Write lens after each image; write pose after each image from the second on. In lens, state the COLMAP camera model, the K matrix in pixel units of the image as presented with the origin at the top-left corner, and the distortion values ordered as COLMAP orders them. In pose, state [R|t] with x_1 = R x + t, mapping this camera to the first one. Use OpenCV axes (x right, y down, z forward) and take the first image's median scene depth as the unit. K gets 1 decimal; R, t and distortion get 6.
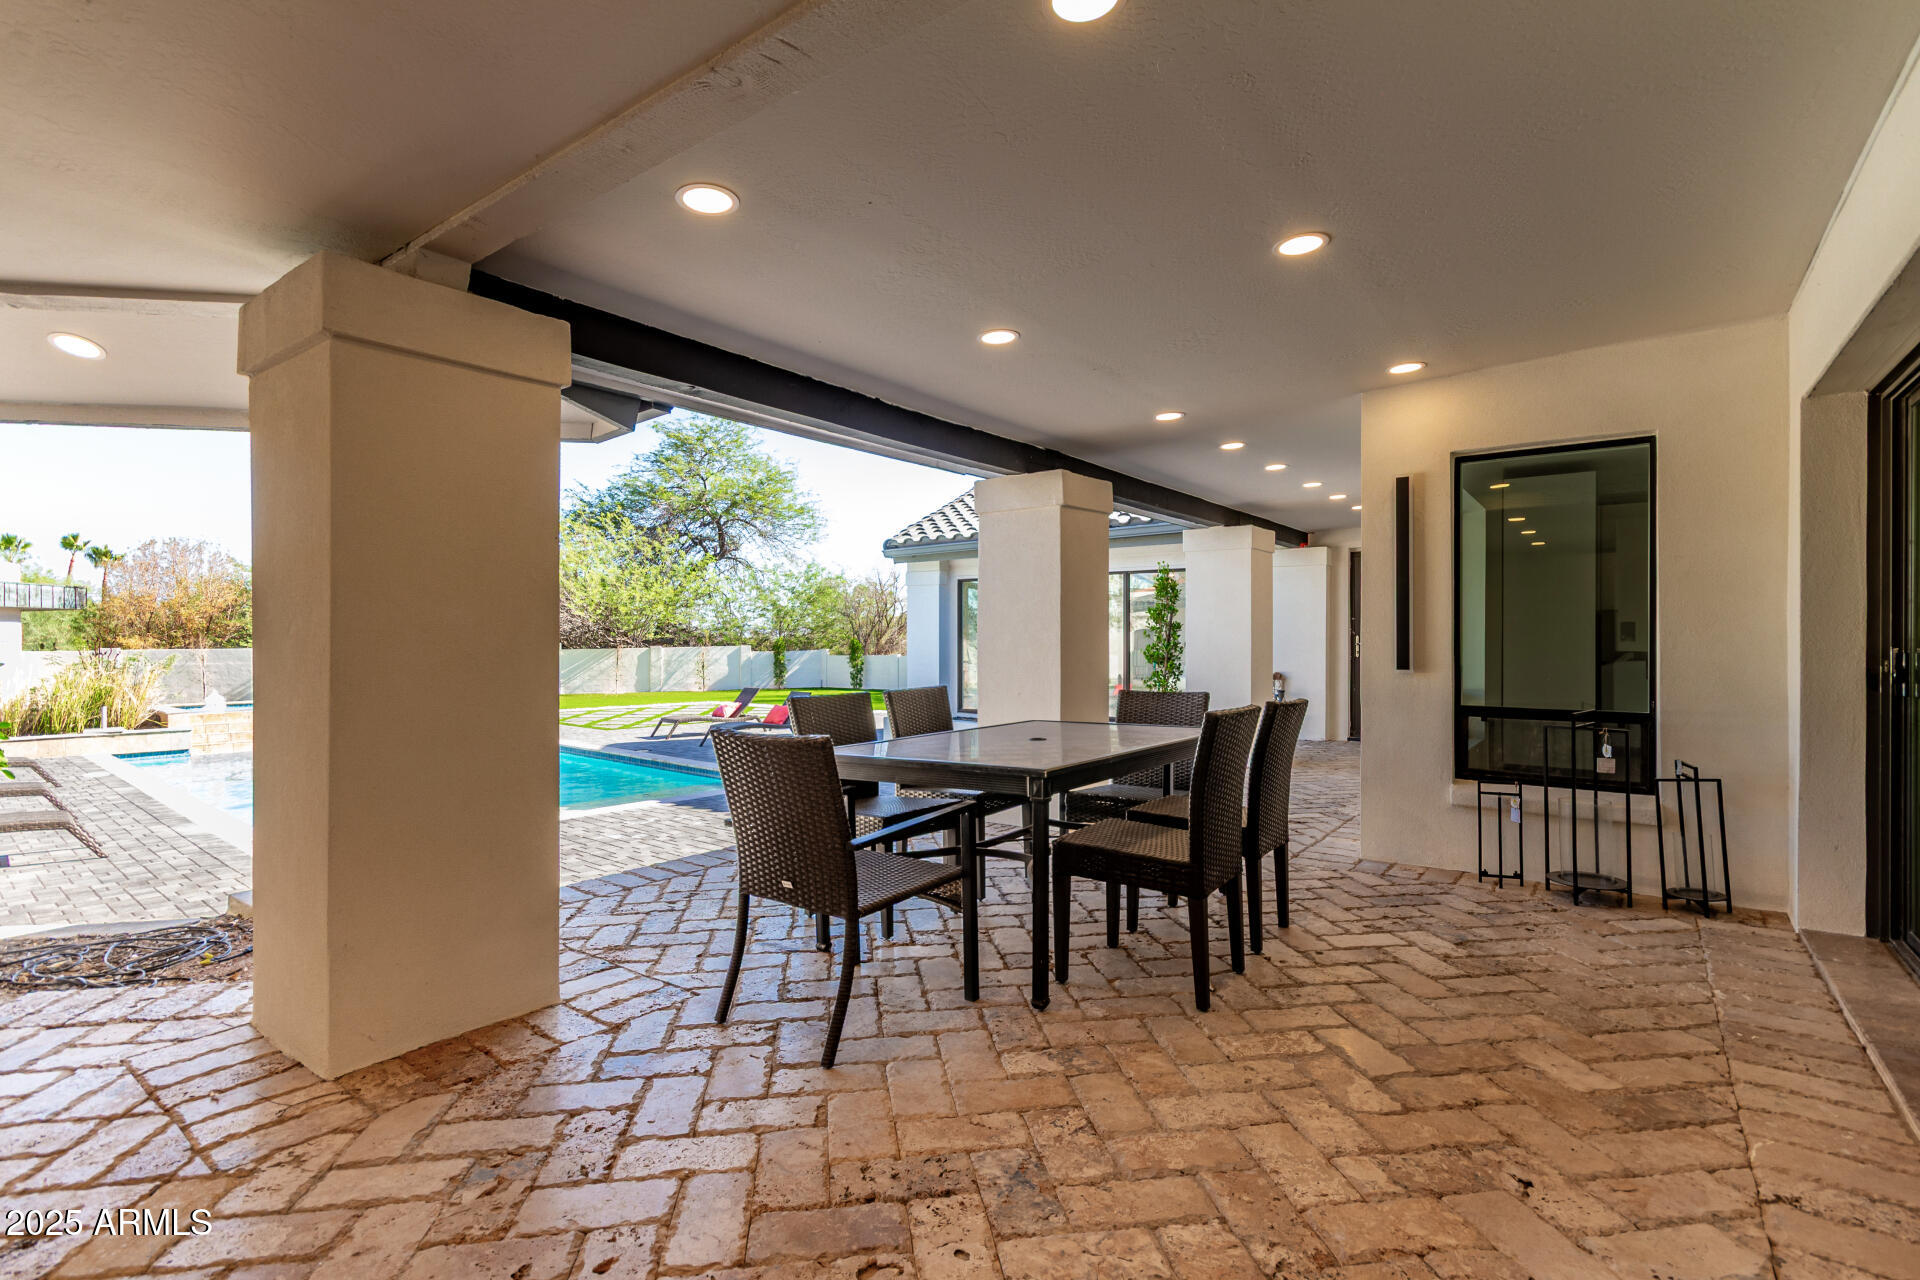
lens RADIAL K [[900.6, 0, 960.0], [0, 900.6, 640.0], [0, 0, 1]] dist [-0.001513, -0.000014]
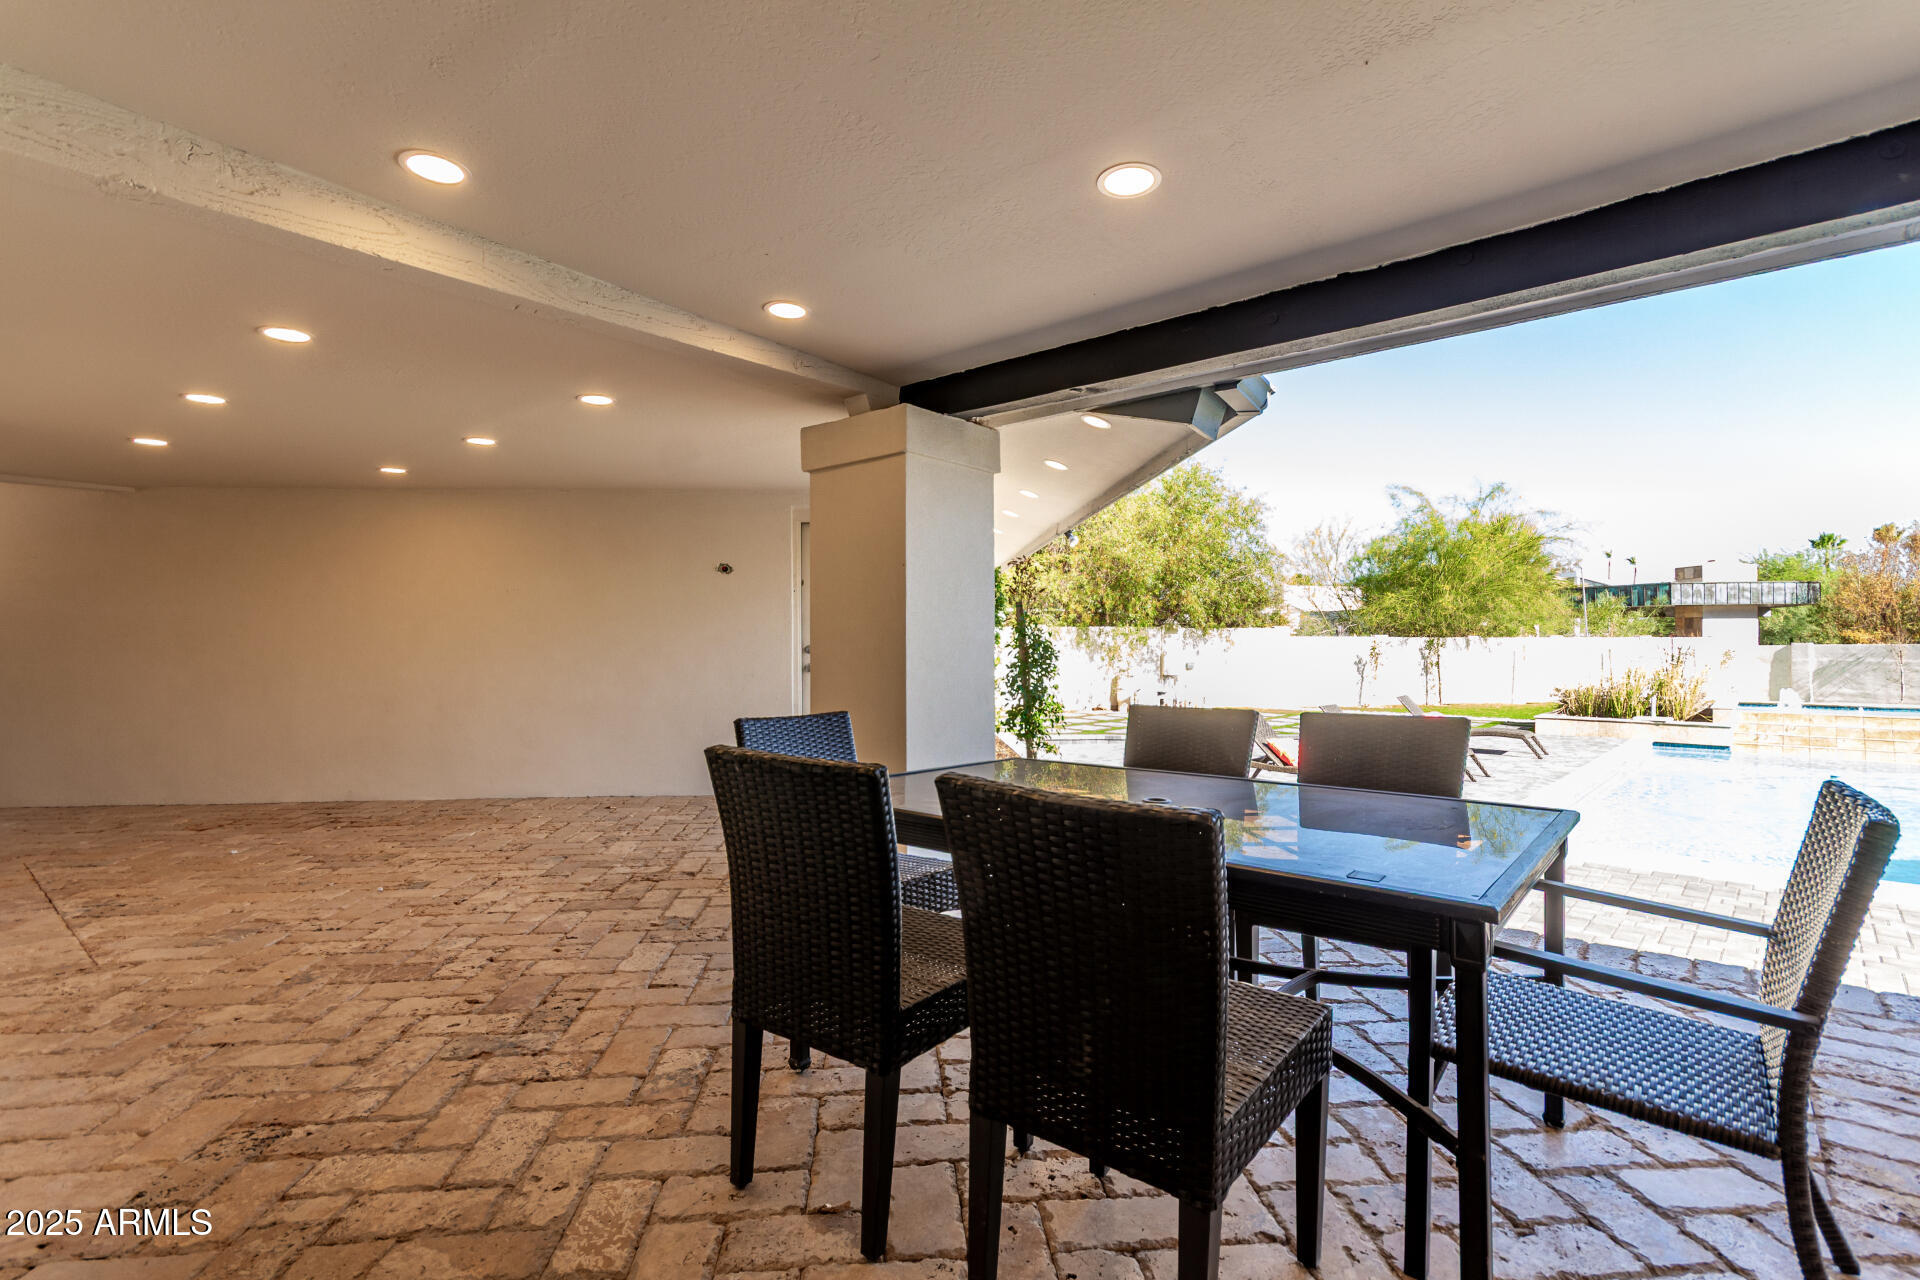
lens RADIAL K [[900.6, 0, 960.0], [0, 900.6, 640.0], [0, 0, 1]] dist [-0.001513, -0.000014]
pose [[-0.061224, 0.000536, -0.998124, 0.077178], [0.005355, 0.999986, 0.000208, 0.000318], [0.998110, -0.005332, -0.061226, 0.097696]]
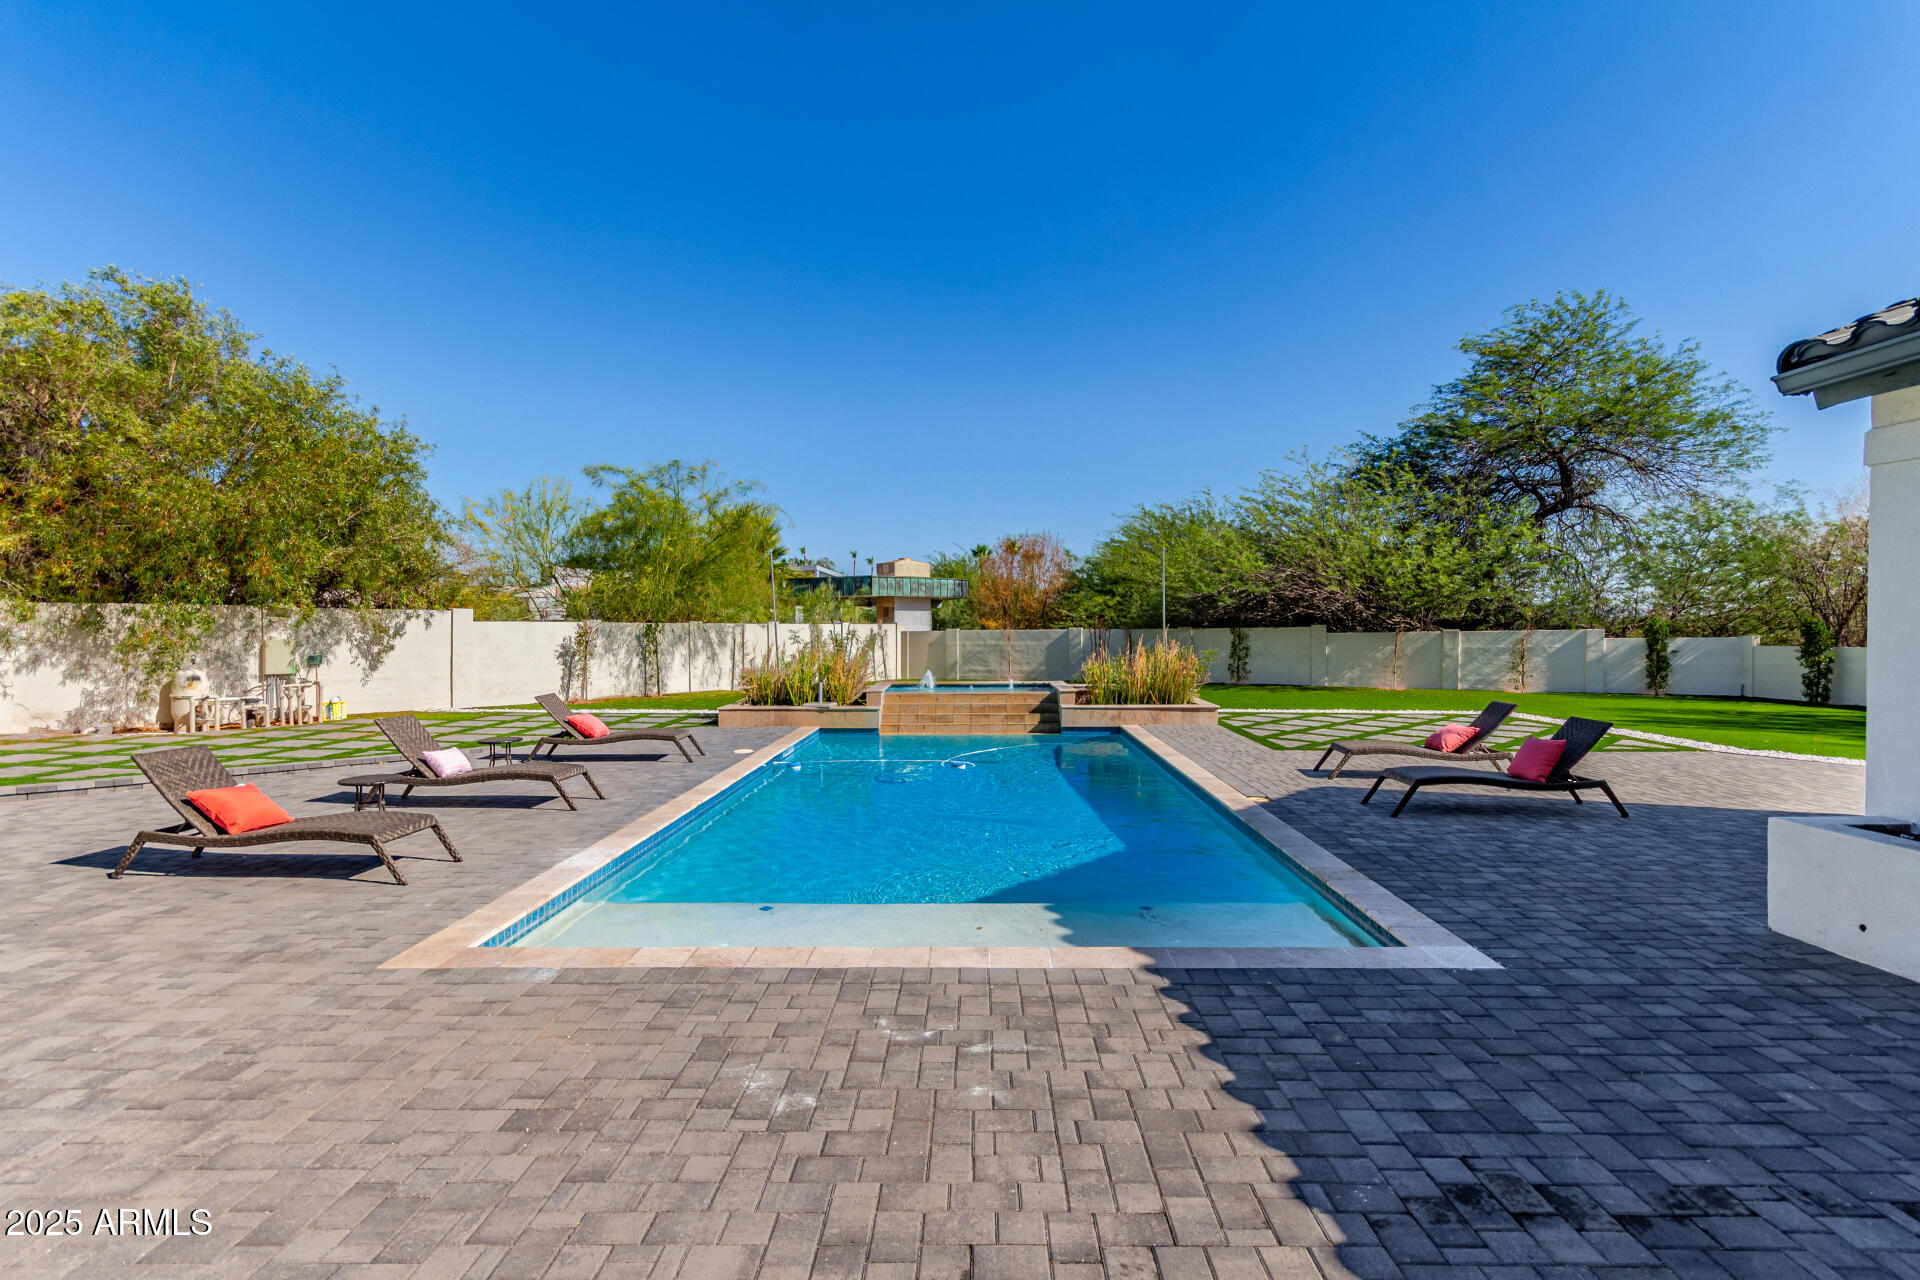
lens RADIAL K [[899.0, 0, 960.0], [0, 899.0, 640.0], [0, 0, 1]] dist [0.011088, 0.000221]
pose [[0.622114, 0.013238, -0.782815, 0.000820], [0.001407, 0.999837, 0.018026, 0.001342], [0.782926, -0.012316, 0.621993, 0.192689]]
